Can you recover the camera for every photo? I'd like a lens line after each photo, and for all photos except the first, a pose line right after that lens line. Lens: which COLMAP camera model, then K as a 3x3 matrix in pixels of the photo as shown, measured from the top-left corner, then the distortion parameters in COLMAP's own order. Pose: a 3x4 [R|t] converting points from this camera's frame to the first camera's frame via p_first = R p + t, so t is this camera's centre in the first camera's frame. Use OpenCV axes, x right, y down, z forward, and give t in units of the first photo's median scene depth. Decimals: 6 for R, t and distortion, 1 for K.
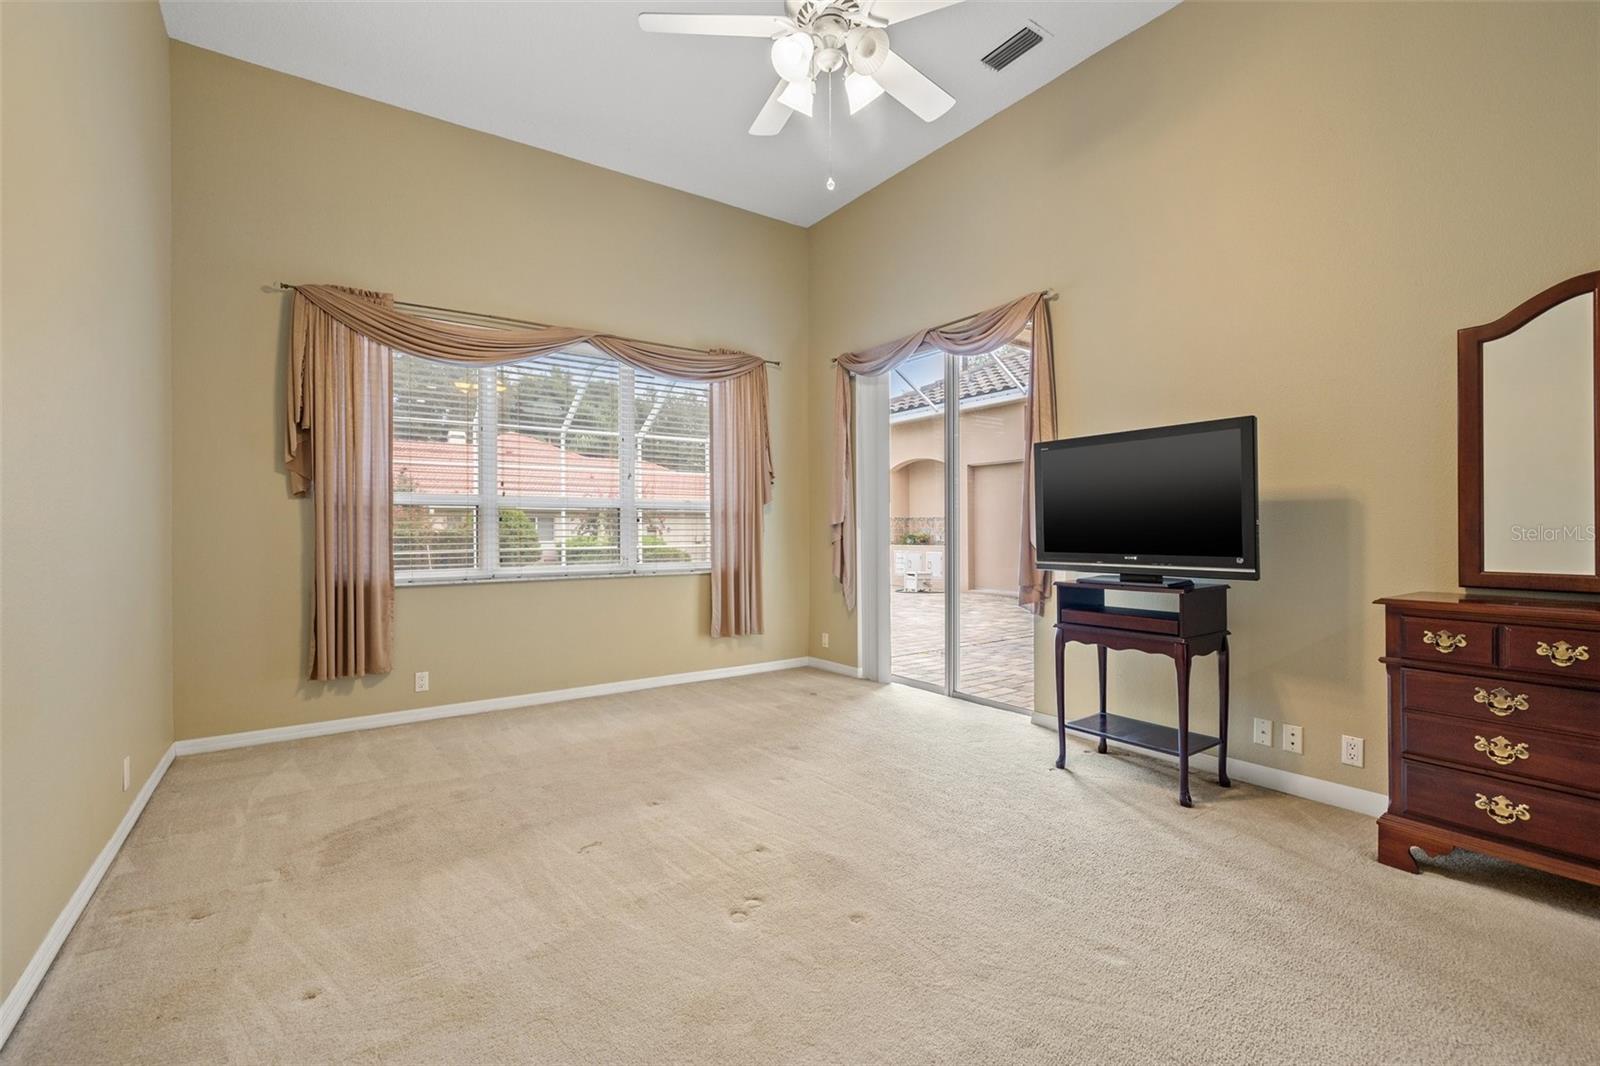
lens RADIAL K [[678.9, 0, 788.8], [0, 678.9, 530.3], [0, 0, 1]] dist [-0.002480, -0.000185]
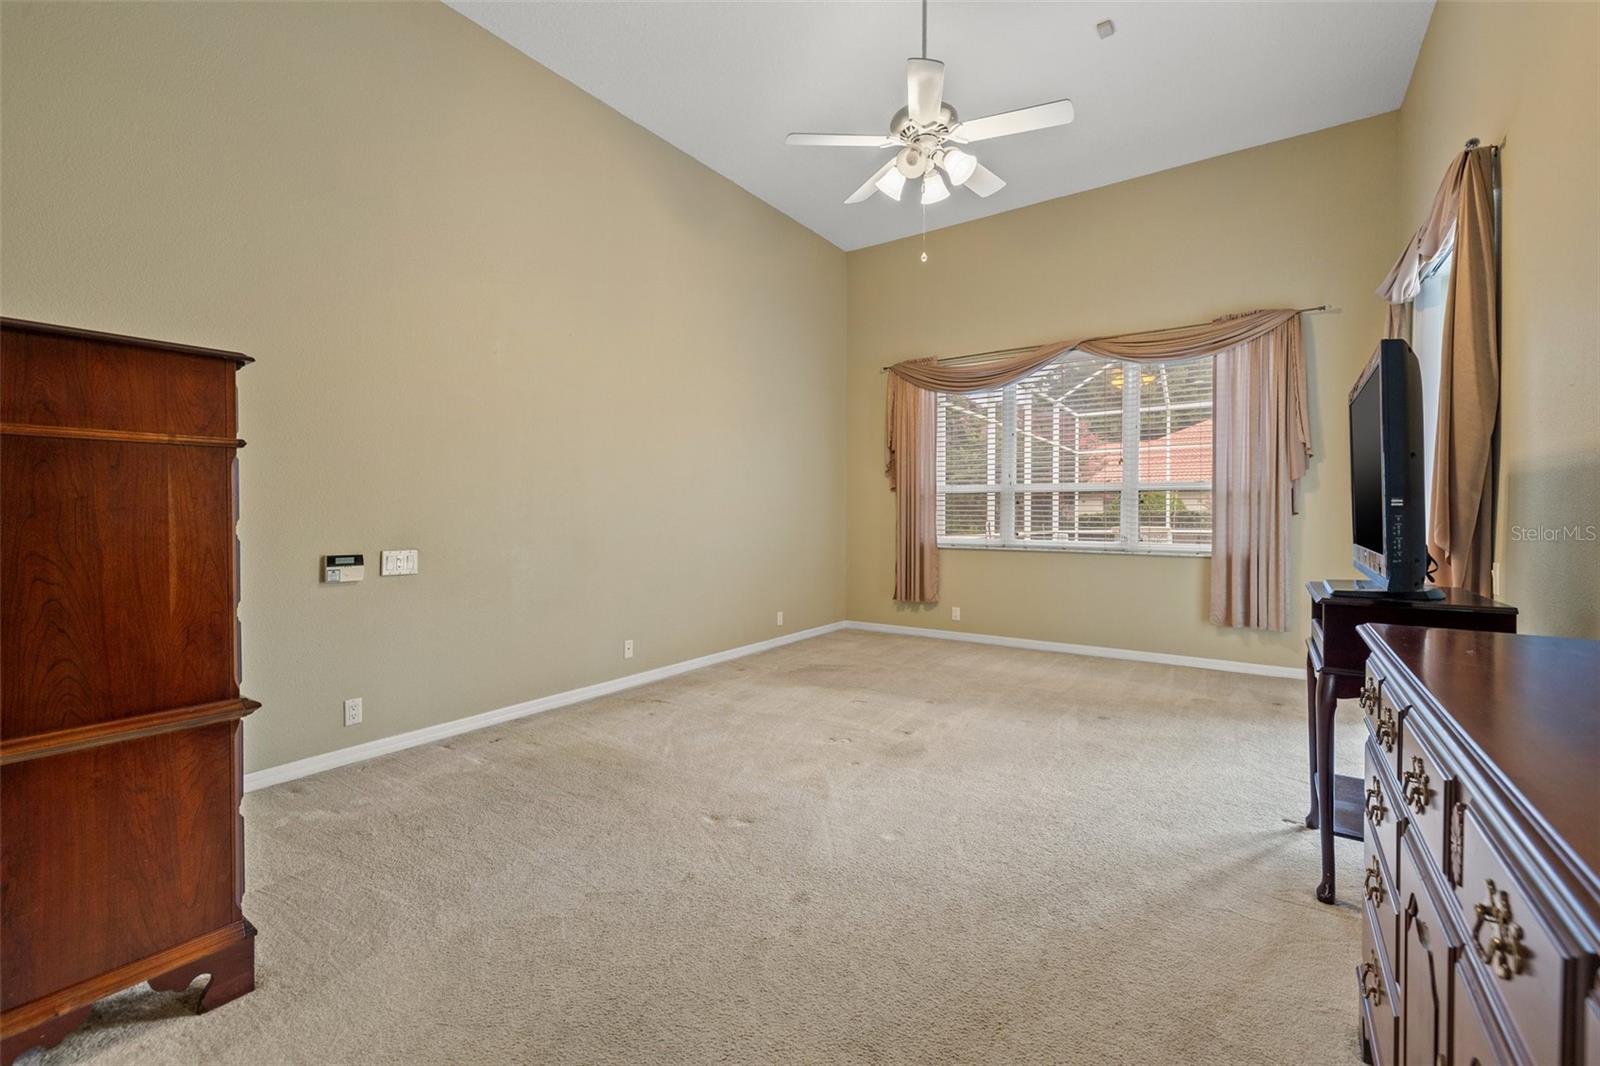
lens RADIAL K [[678.9, 0, 788.8], [0, 678.9, 530.3], [0, 0, 1]] dist [-0.002480, -0.000185]
pose [[0.360952, 0.036213, -0.931881, 0.761636], [0.005182, 0.999153, 0.040834, -0.021329], [0.932570, -0.019568, 0.360459, 0.143647]]
